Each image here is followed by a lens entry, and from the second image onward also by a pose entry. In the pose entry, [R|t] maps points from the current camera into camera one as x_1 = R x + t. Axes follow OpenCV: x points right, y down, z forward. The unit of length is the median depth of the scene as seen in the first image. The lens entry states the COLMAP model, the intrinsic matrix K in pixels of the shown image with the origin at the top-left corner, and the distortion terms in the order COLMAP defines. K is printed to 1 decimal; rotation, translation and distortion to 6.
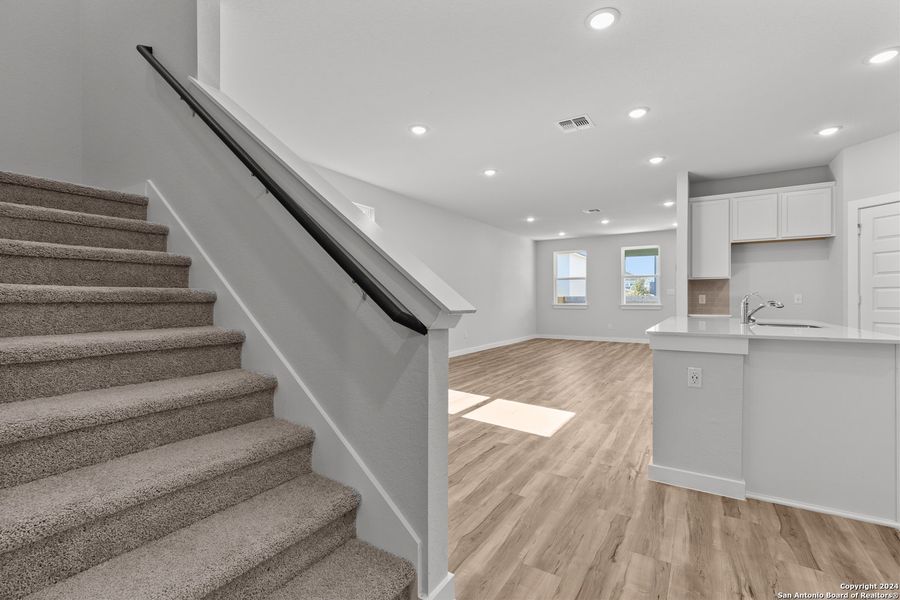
lens RADIAL K [[392.7, 0, 449.6], [0, 392.7, 297.4], [0, 0, 1]] dist [-0.002263, -0.000068]
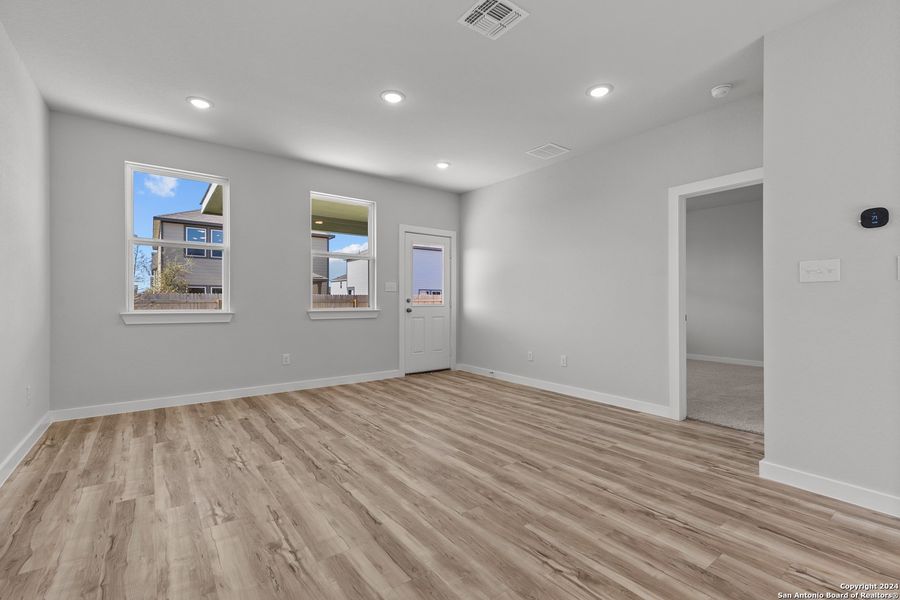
lens RADIAL K [[392.7, 0, 450.0], [0, 392.7, 299.2], [0, 0, 1]] dist [-0.002263, -0.000068]
pose [[0.356294, 0.007272, 0.934346, 0.050956], [-0.007639, 0.999959, -0.004870, 0.005126], [-0.934343, -0.005402, 0.356335, 0.655811]]
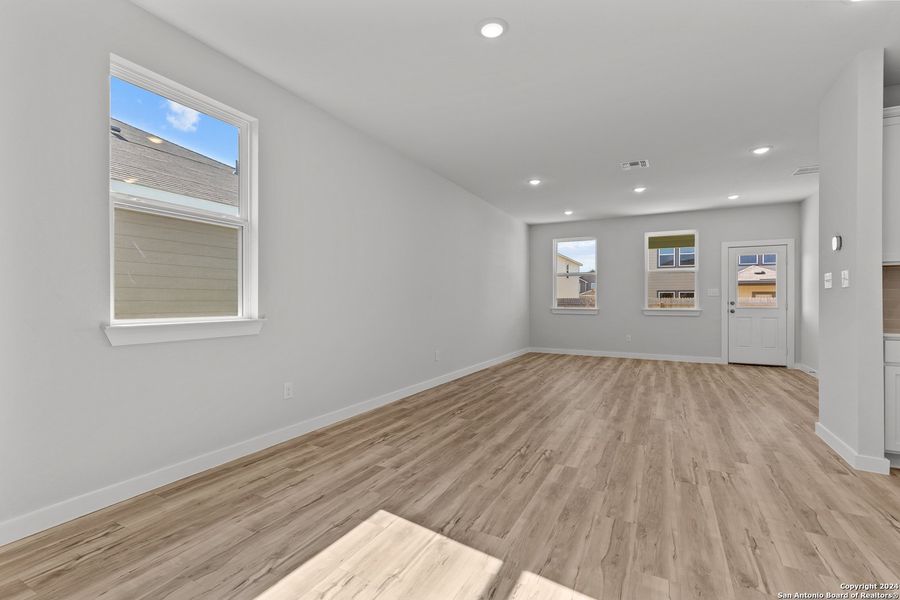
lens RADIAL K [[392.7, 0, 450.8], [0, 392.7, 298.0], [0, 0, 1]] dist [-0.002263, -0.000068]
pose [[0.996537, 0.011037, 0.082413, 0.007970], [-0.010523, 0.999922, -0.006668, 0.005574], [-0.082480, 0.005778, 0.996576, 0.276224]]
